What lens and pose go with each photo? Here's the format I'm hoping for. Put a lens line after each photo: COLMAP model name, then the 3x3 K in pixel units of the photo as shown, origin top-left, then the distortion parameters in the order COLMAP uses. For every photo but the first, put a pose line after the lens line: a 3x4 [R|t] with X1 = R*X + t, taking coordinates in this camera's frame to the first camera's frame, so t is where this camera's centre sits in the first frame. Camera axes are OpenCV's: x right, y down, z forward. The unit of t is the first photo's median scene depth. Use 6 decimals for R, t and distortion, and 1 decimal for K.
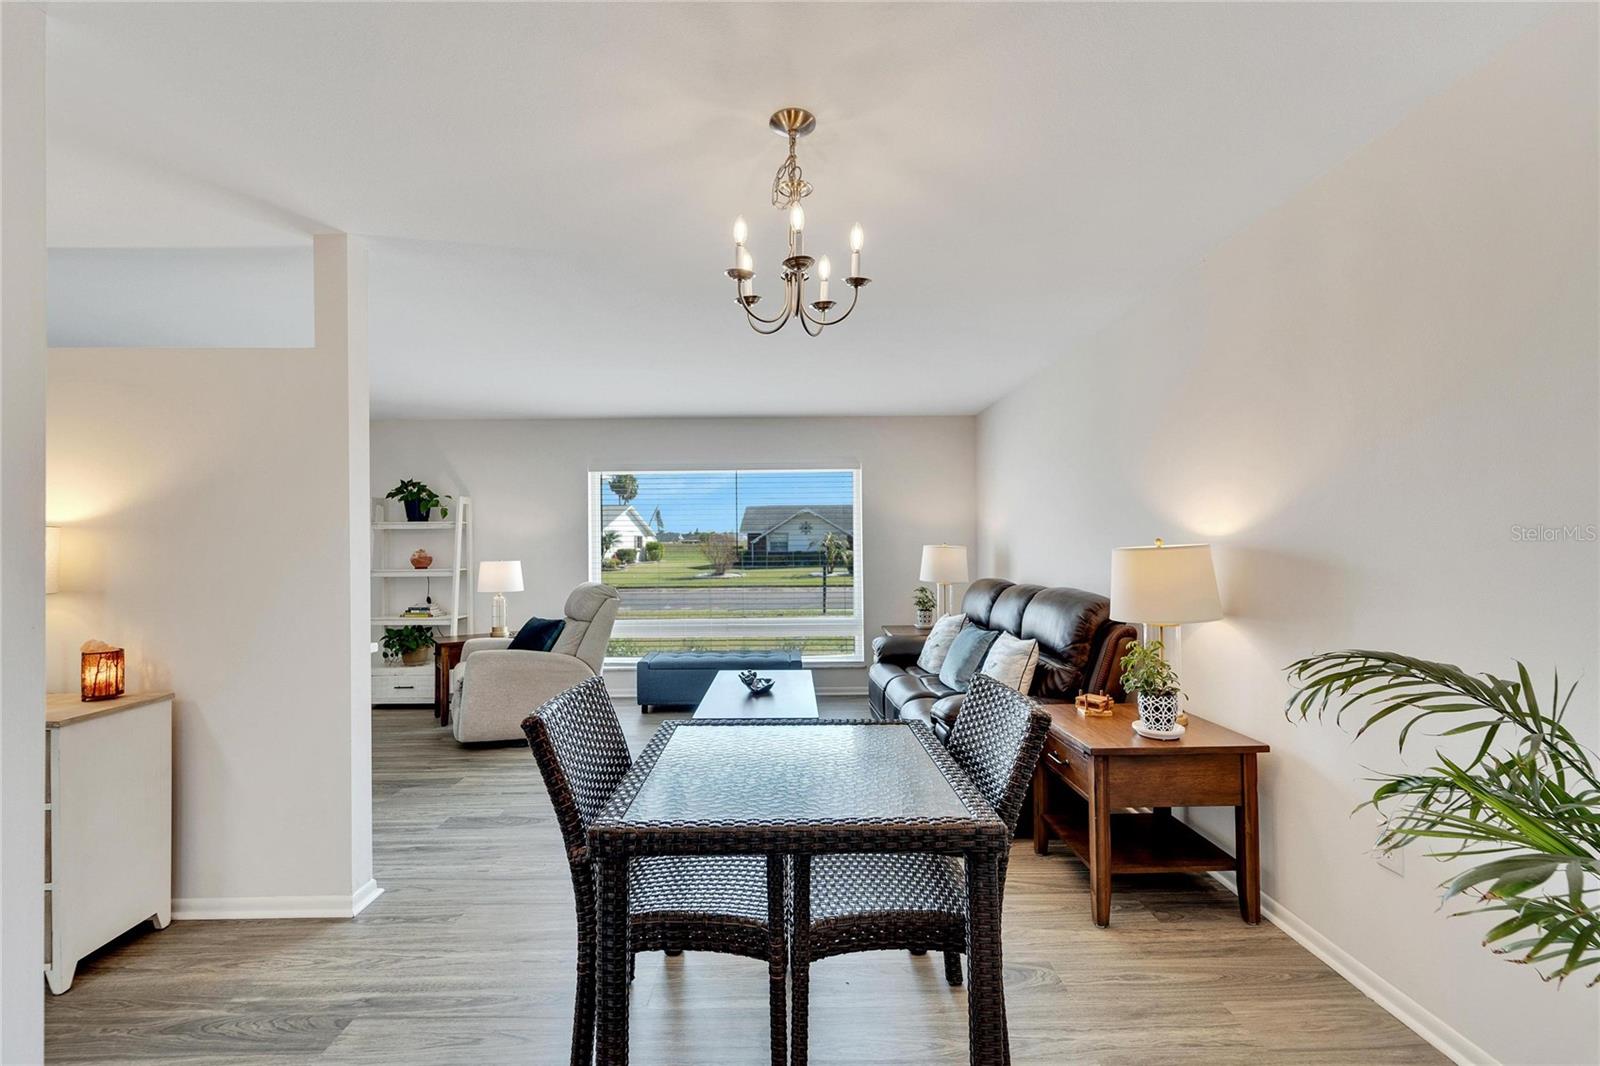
lens RADIAL K [[658.2, 0, 790.2], [0, 658.2, 540.6], [0, 0, 1]] dist [0.003086, -0.001780]
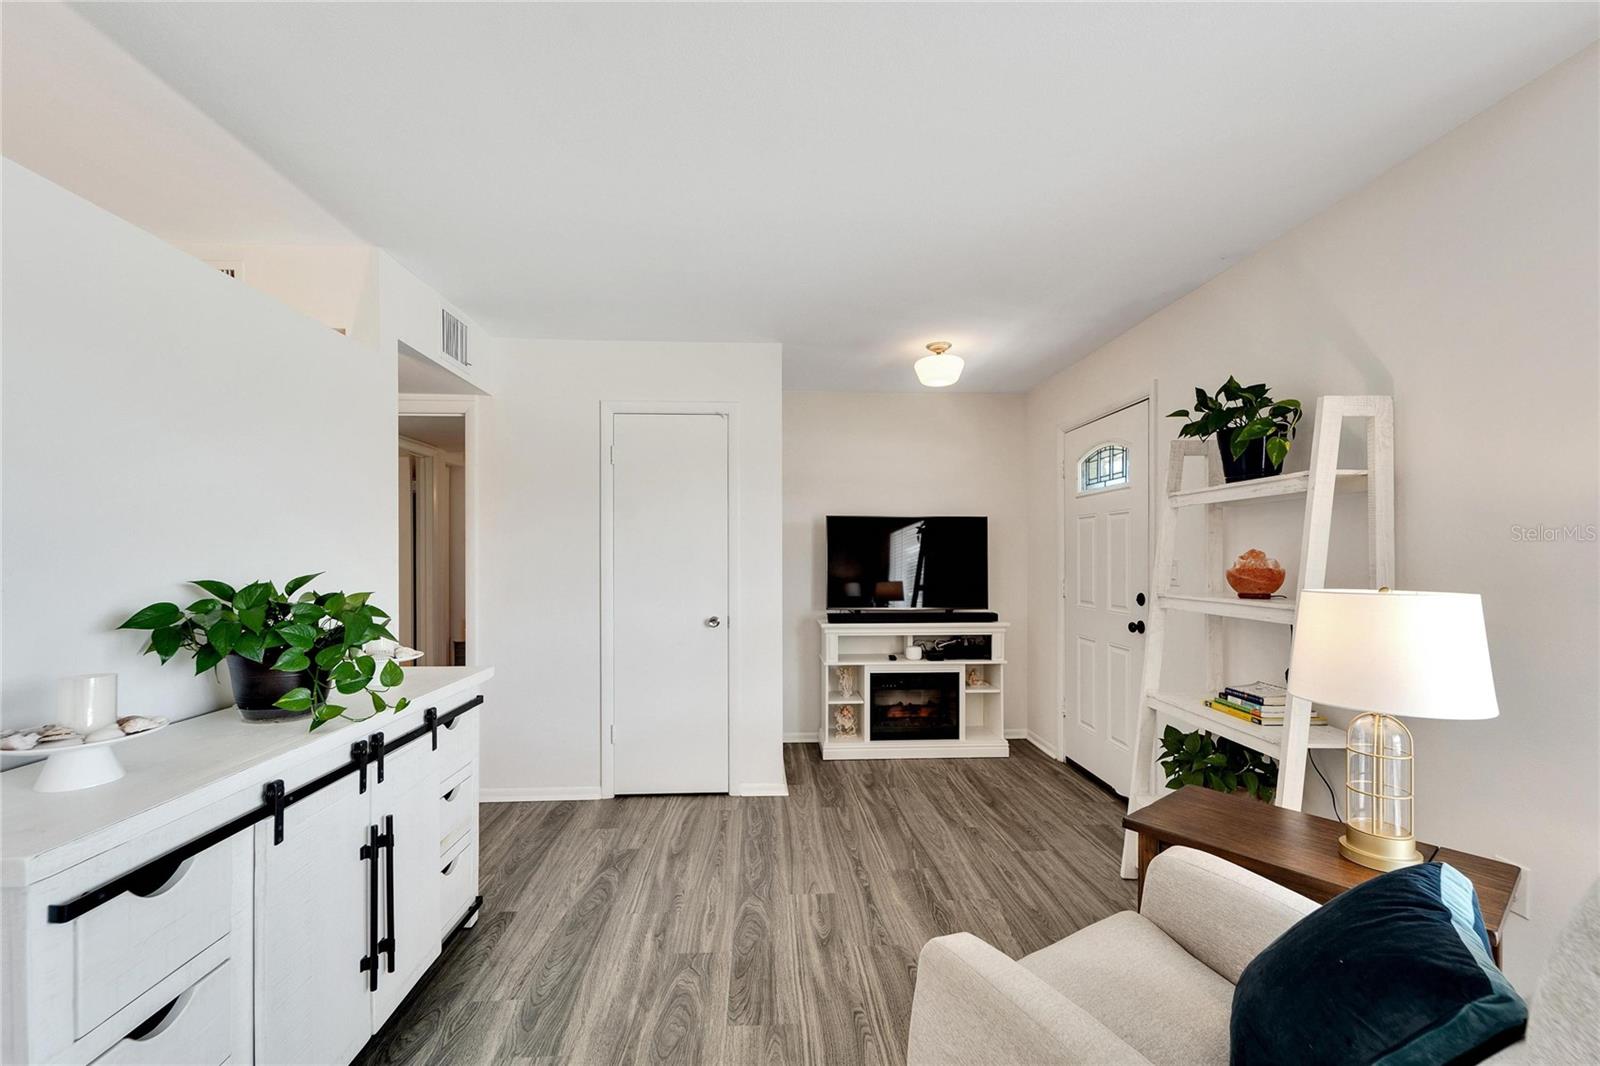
lens RADIAL K [[658.2, 0, 792.6], [0, 658.2, 556.1], [0, 0, 1]] dist [0.003086, -0.001780]
pose [[0.045801, 0.005598, -0.998935, -0.173228], [0.010708, 0.999924, 0.006095, 0.011775], [0.998893, -0.010976, 0.045737, 0.714911]]
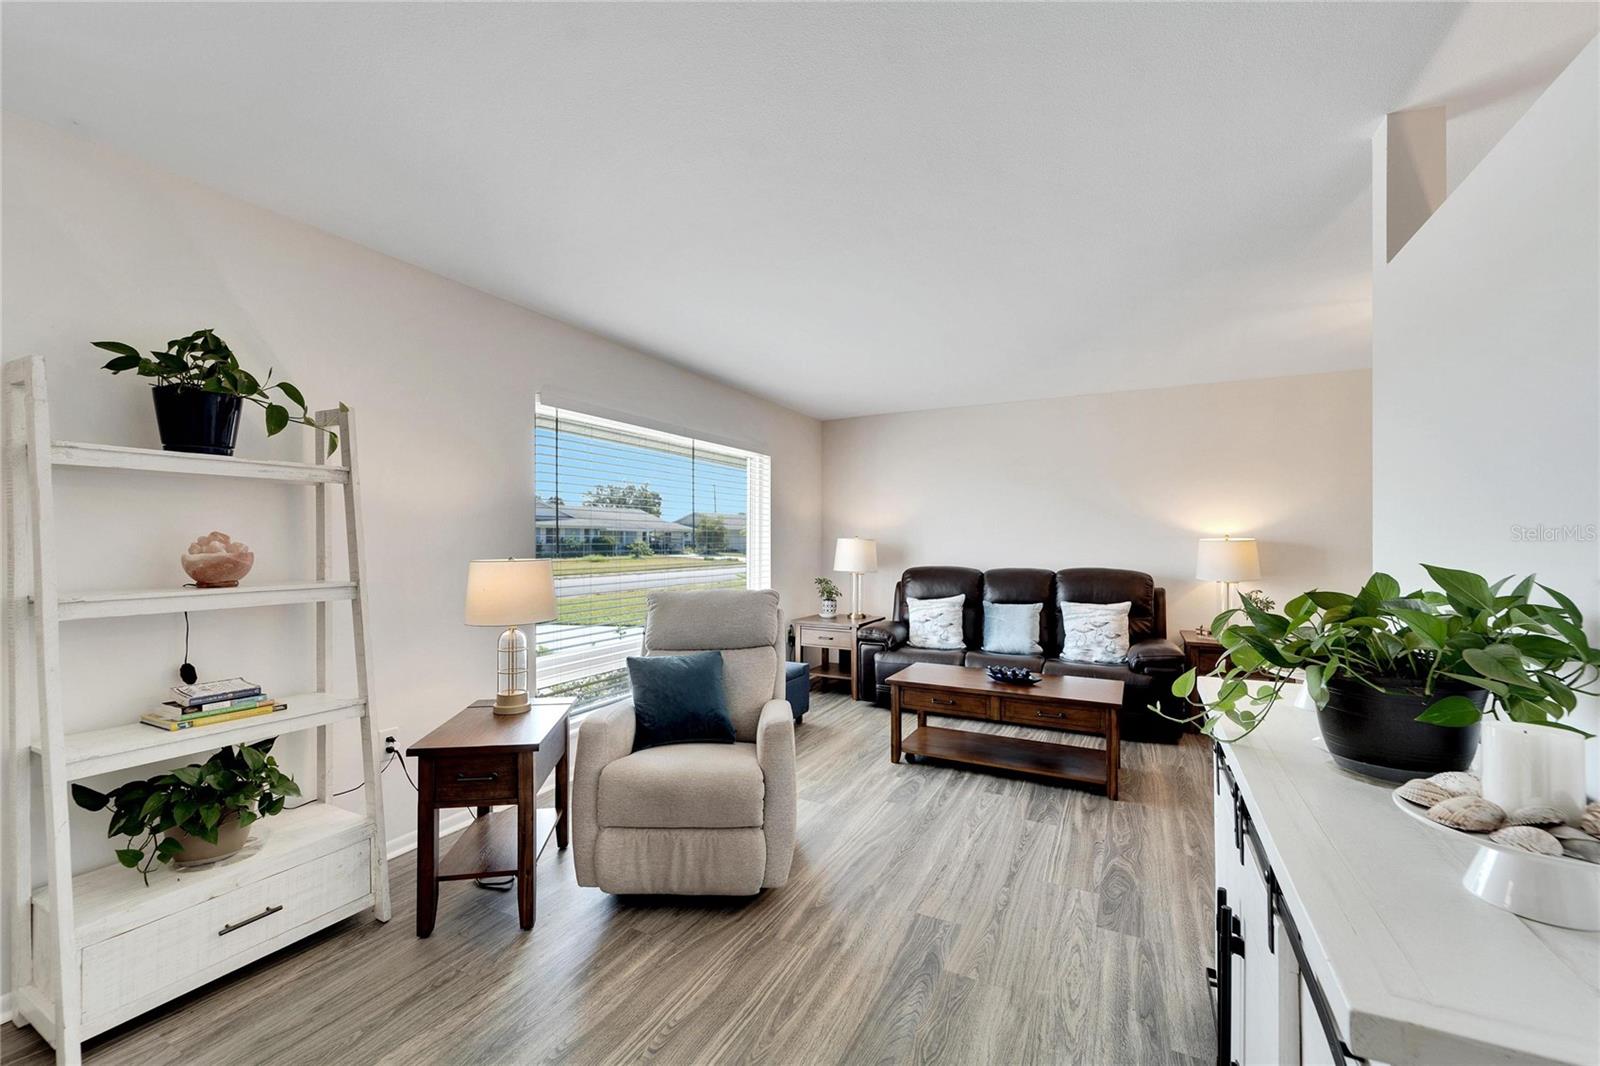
lens RADIAL K [[647.8, 0, 788.7], [0, 647.8, 535.4], [0, 0, 1]] dist [0.003715, -0.001524]
pose [[0.474926, 0.012255, 0.879941, -0.742350], [-0.010804, 0.999909, -0.008095, 0.014213], [-0.879960, -0.005663, 0.475015, 0.566838]]
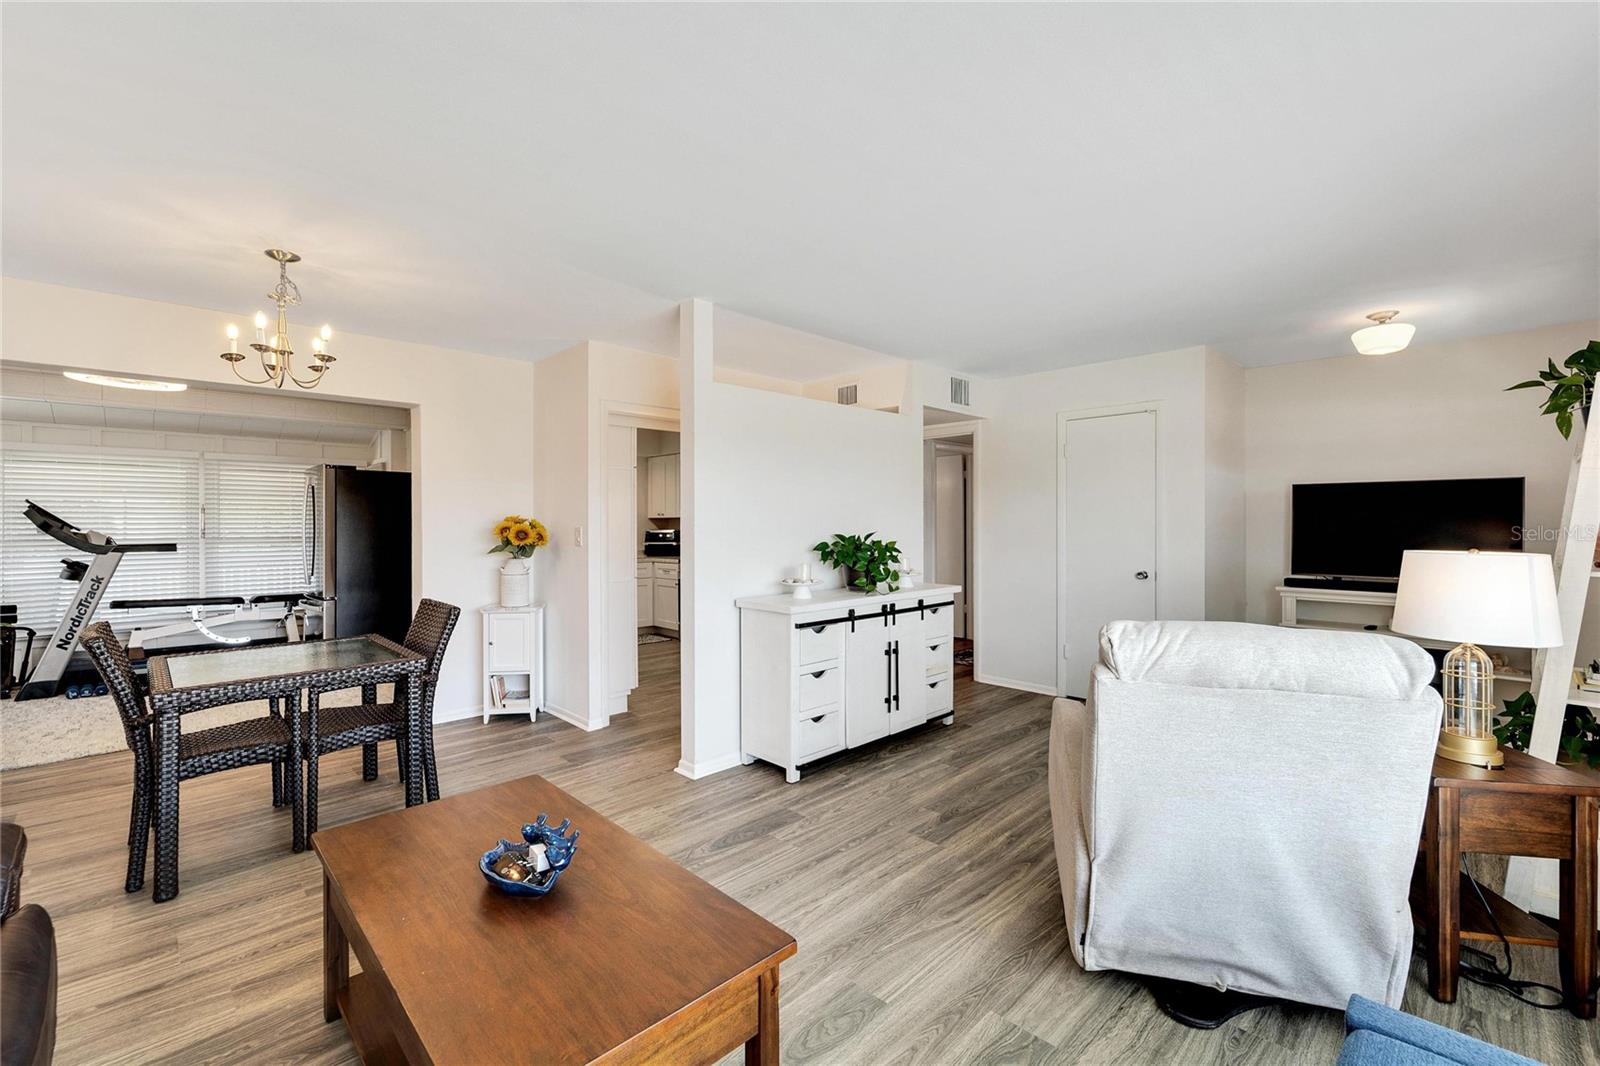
lens RADIAL K [[673.2, 0, 784.5], [0, 673.2, 524.2], [0, 0, 1]] dist [0.004455, -0.002390]
pose [[-0.731510, 0.008542, -0.681777, 0.076729], [0.013247, 0.999911, -0.001685, 0.011000], [0.681702, -0.010264, -0.731558, 0.976162]]
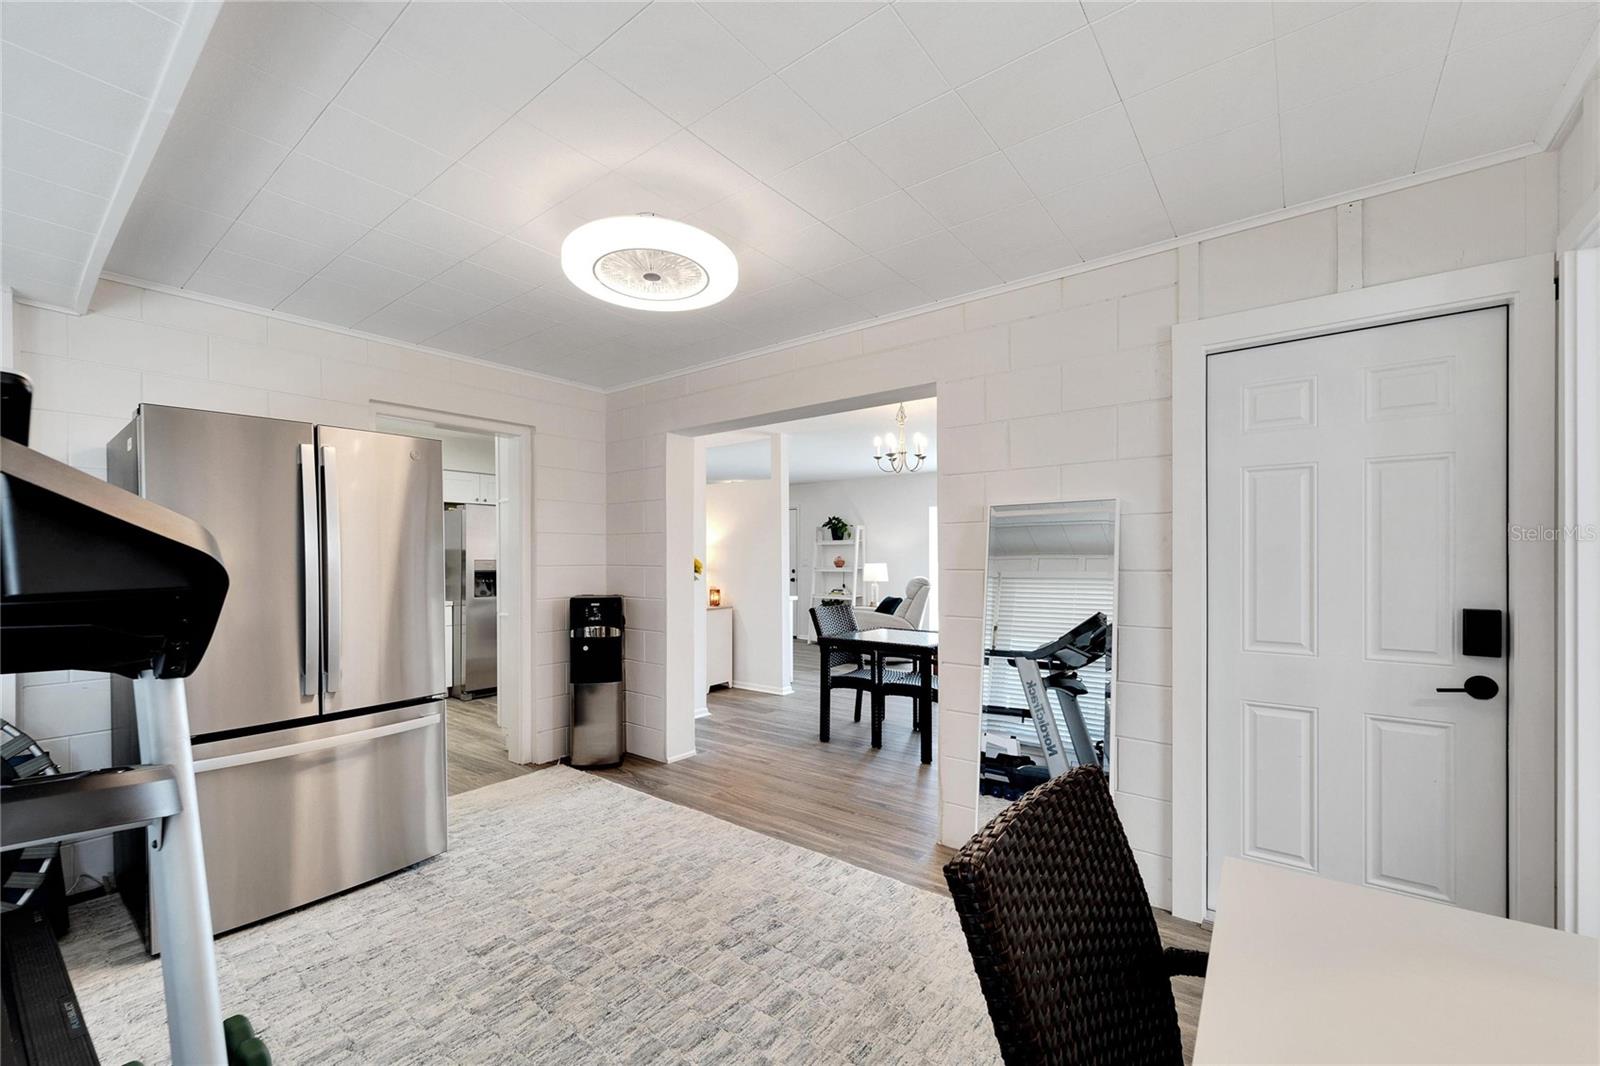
lens RADIAL K [[658.2, 0, 794.0], [0, 658.2, 558.0], [0, 0, 1]] dist [0.003086, -0.001780]
pose [[0.785290, 0.006001, -0.619099, 0.426206], [0.001738, 0.999928, 0.011897, -0.003004], [0.619126, -0.010419, 0.785223, -0.440594]]
